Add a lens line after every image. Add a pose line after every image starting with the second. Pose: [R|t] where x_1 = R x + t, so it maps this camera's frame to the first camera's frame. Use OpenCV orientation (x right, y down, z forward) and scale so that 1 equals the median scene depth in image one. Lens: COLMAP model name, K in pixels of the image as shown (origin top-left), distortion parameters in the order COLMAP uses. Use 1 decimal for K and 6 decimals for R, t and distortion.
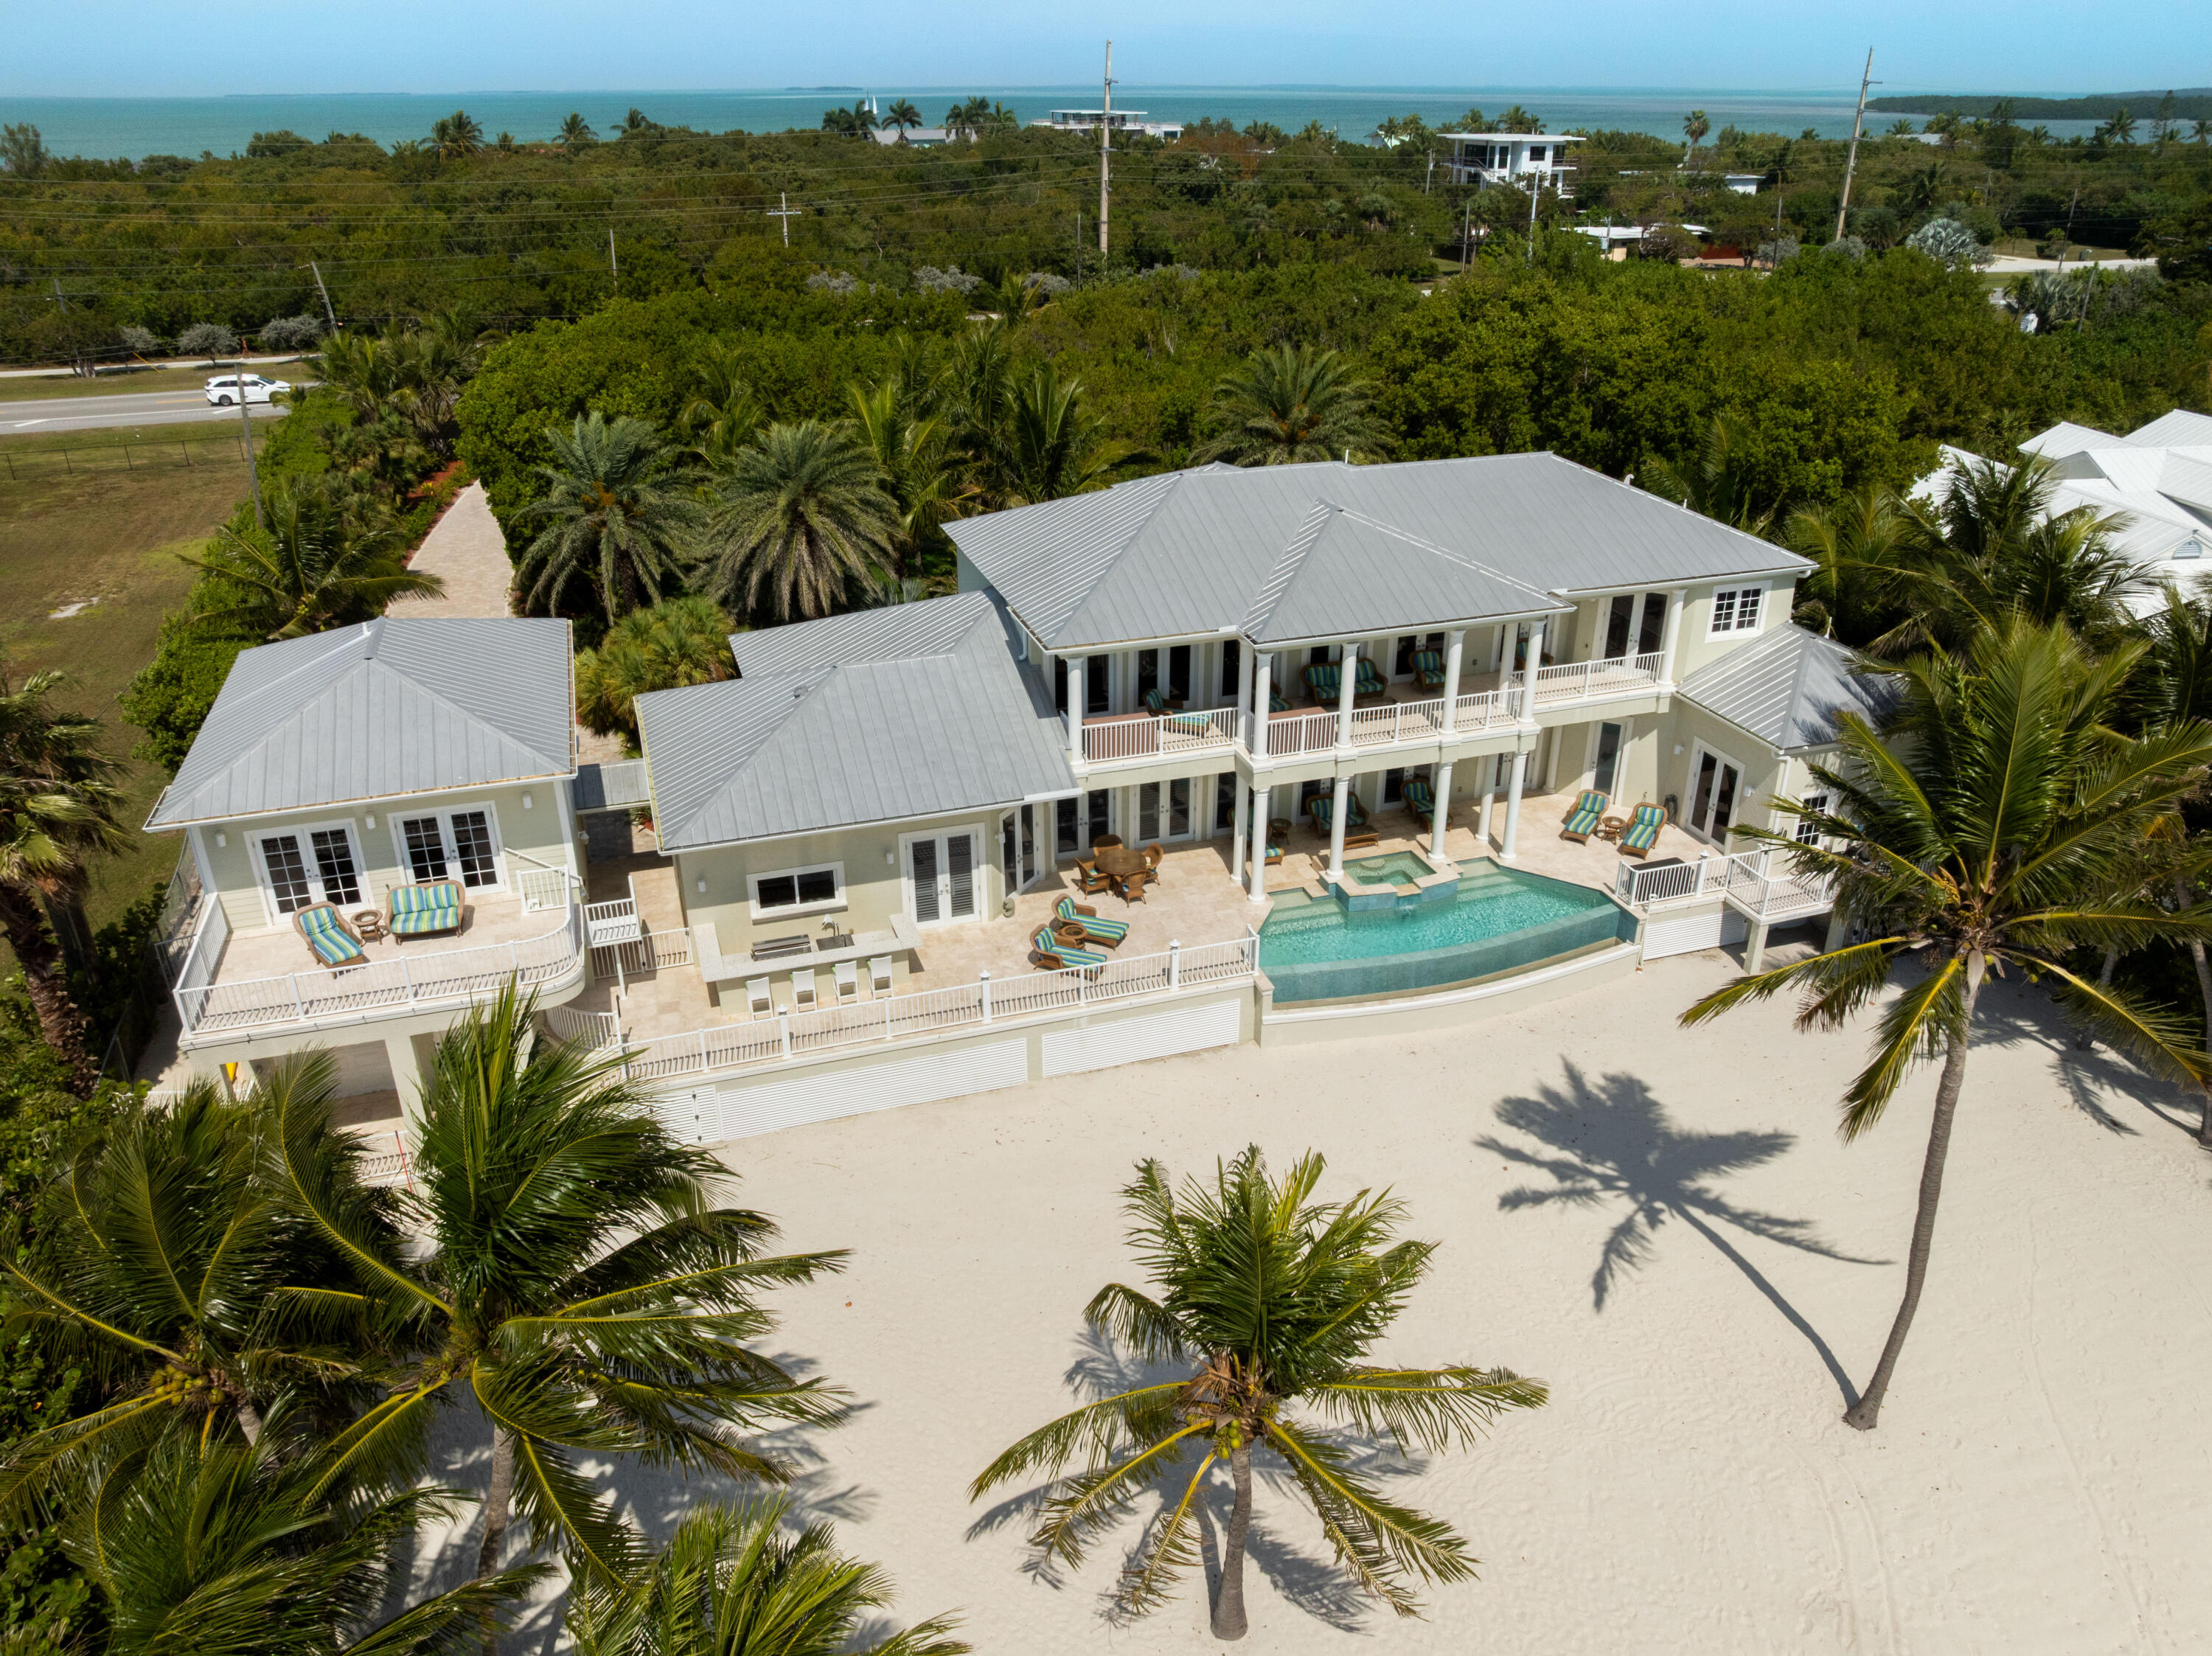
lens RADIAL K [[1588.4, 0, 1114.7], [0, 1588.4, 817.2], [0, 0, 1]] dist [-0.020869, 0.000367]
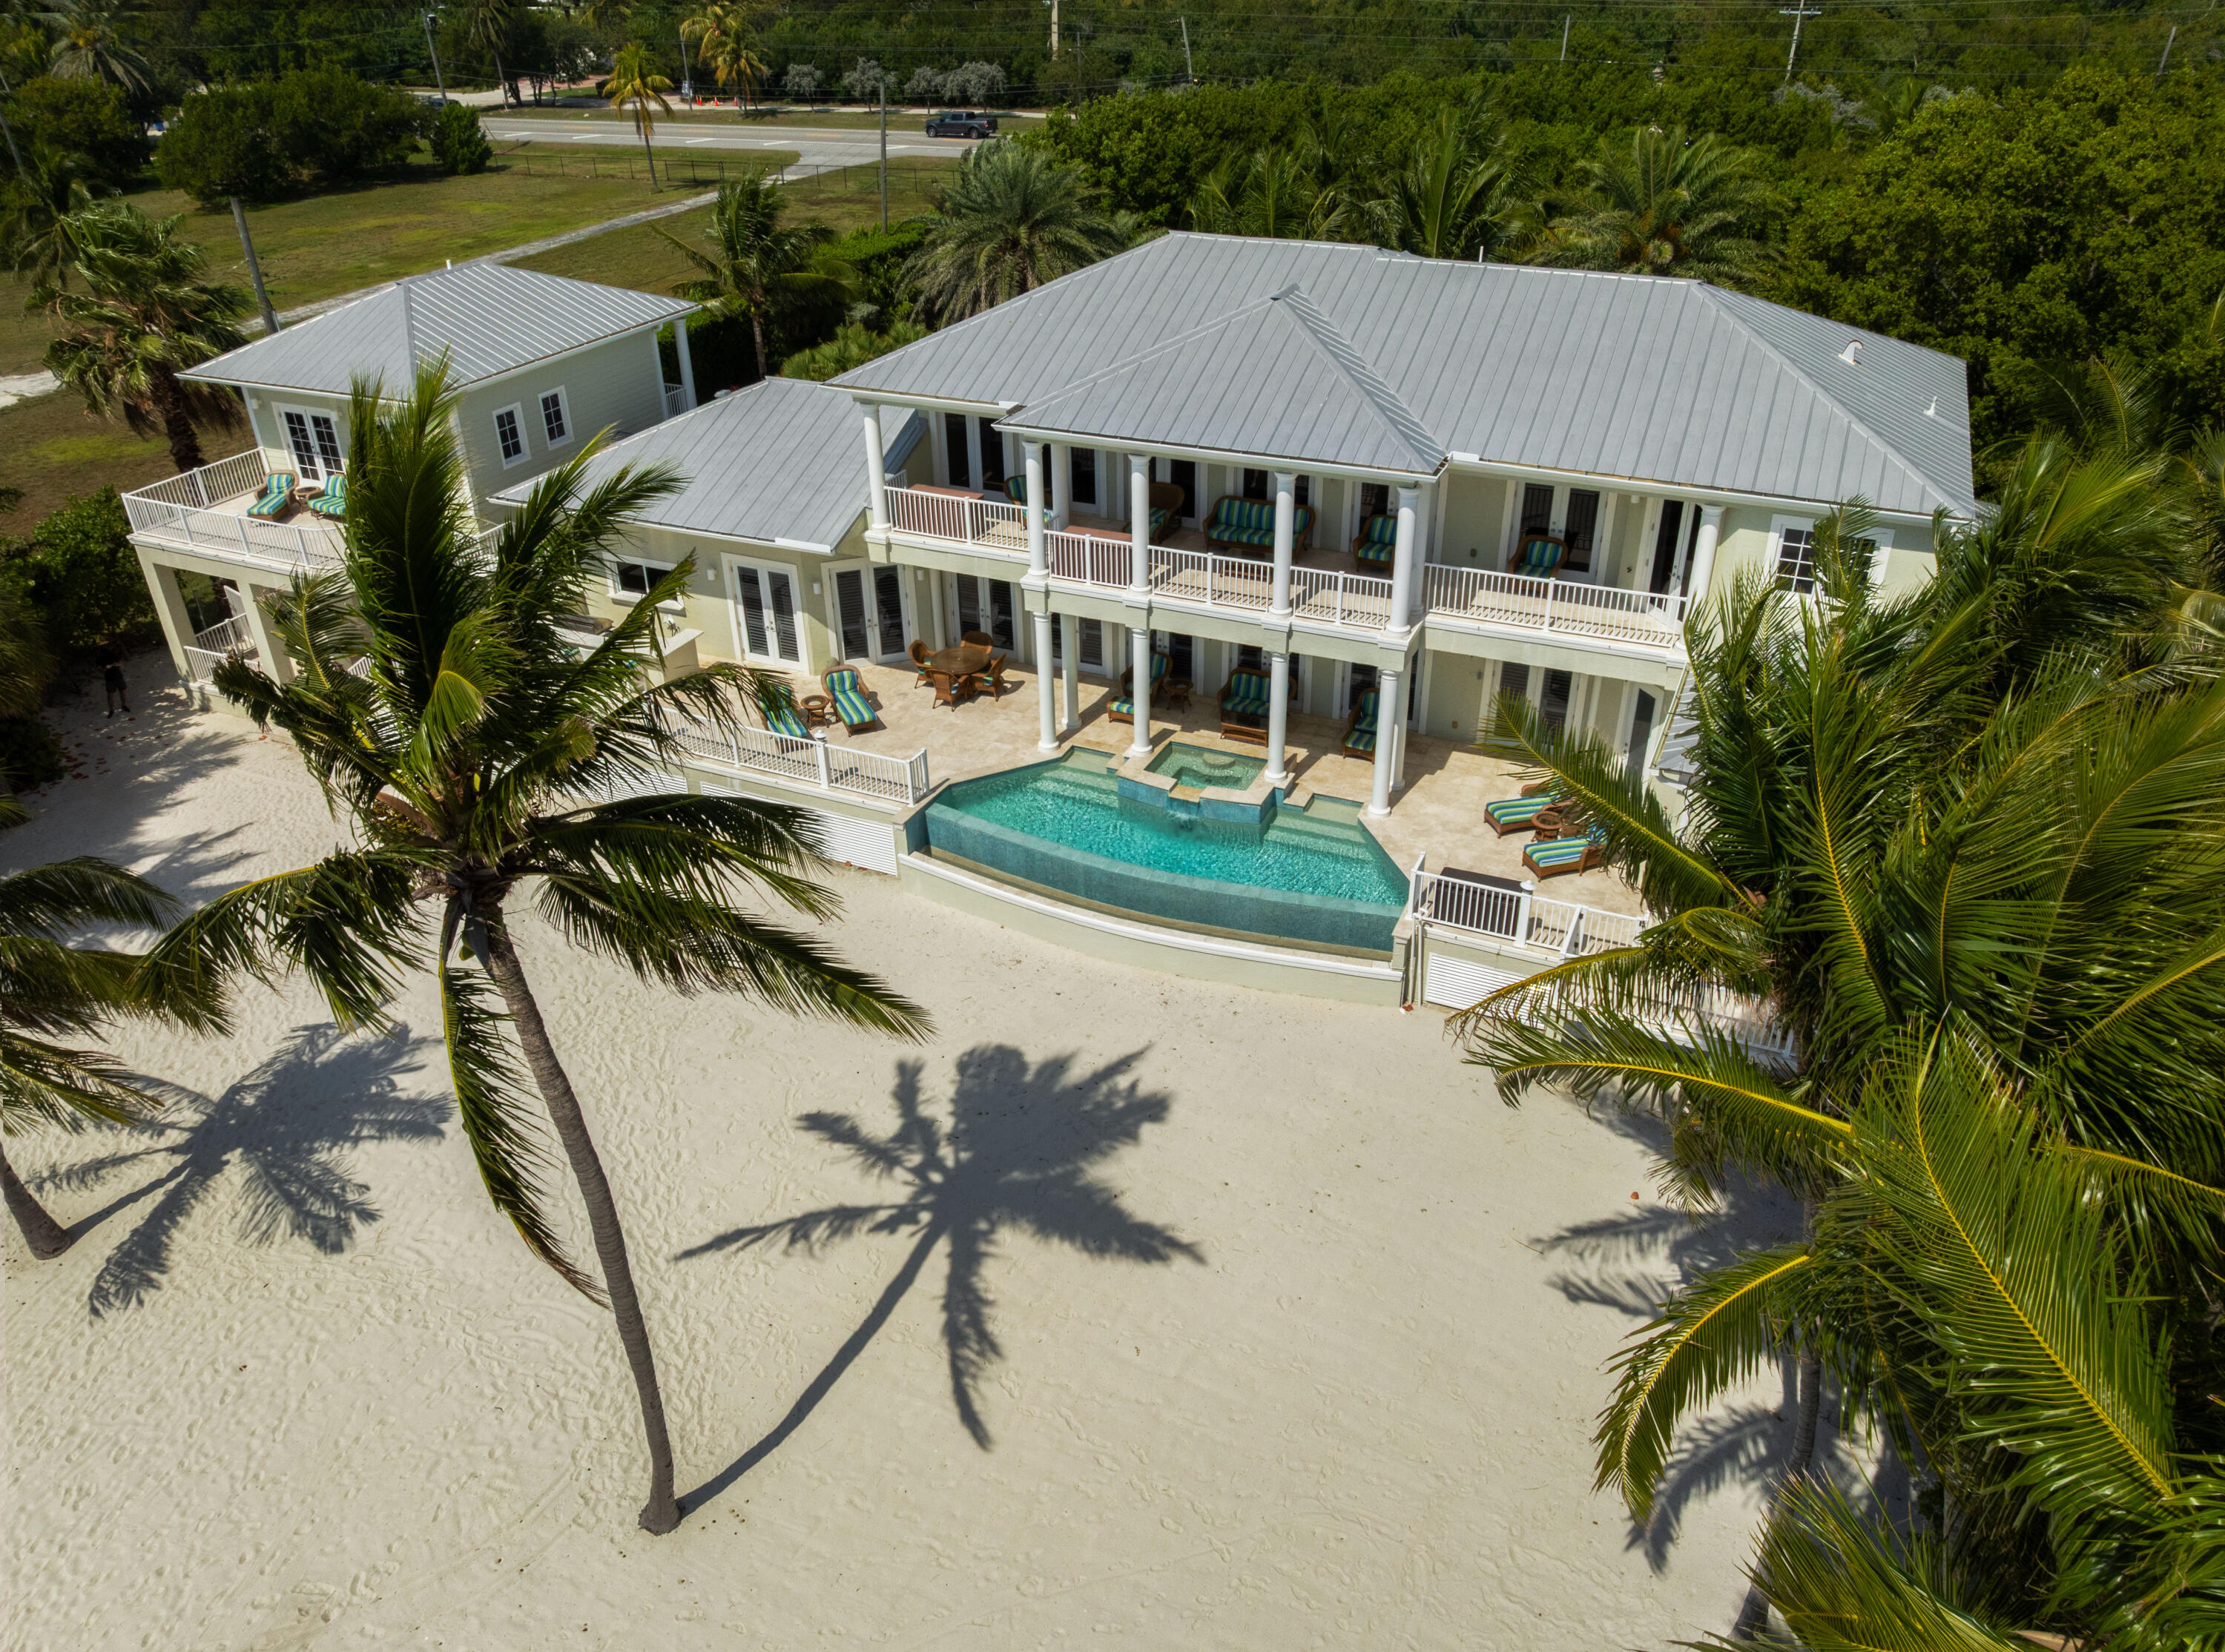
lens RADIAL K [[1588.4, 0, 1109.1], [0, 1588.4, 836.0], [0, 0, 1]] dist [-0.026709, -0.001799]
pose [[0.725575, 0.342067, -0.597102, 0.661854], [-0.278626, 0.939428, 0.199604, -0.084662], [0.629213, 0.021541, 0.776934, 0.381649]]
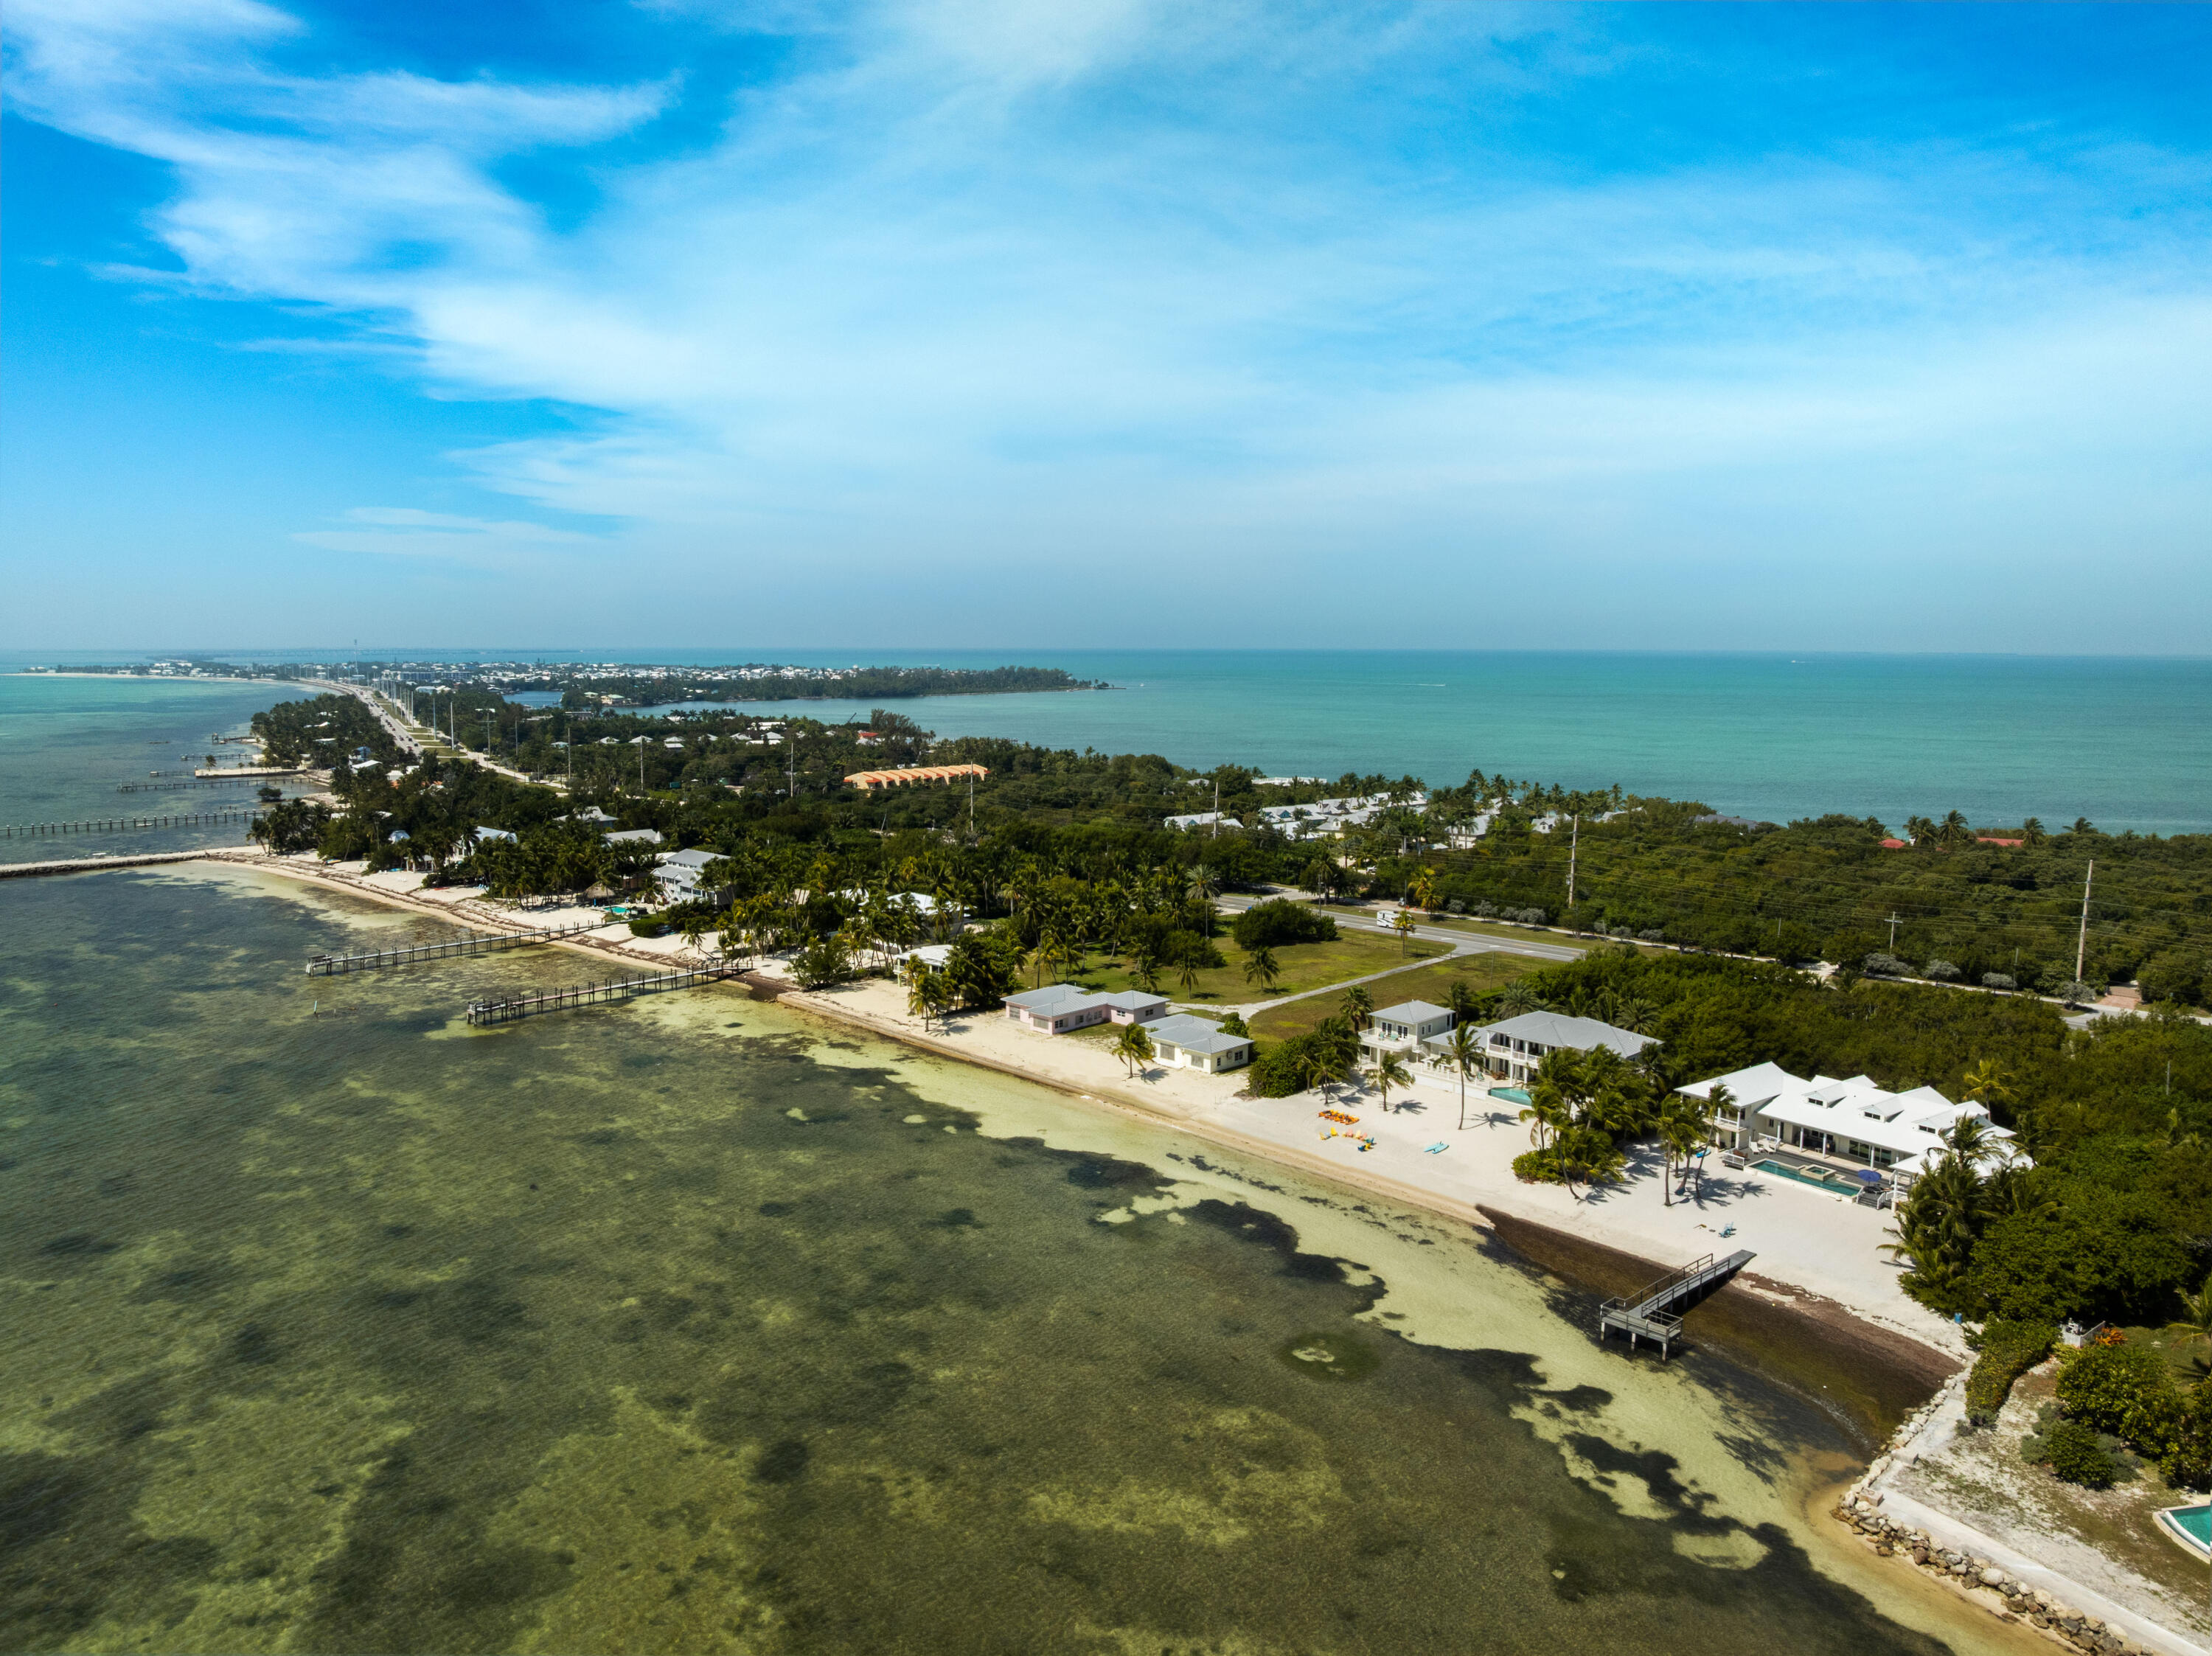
lens RADIAL K [[1588.4, 0, 1106.0], [0, 1588.4, 829.4], [0, 0, 1]] dist [-0.020869, 0.000367]
pose [[0.432024, 0.115887, -0.894385, 4.370967], [-0.392210, 0.917161, -0.070616, 0.178708], [0.812112, 0.381295, 0.441688, -2.929154]]
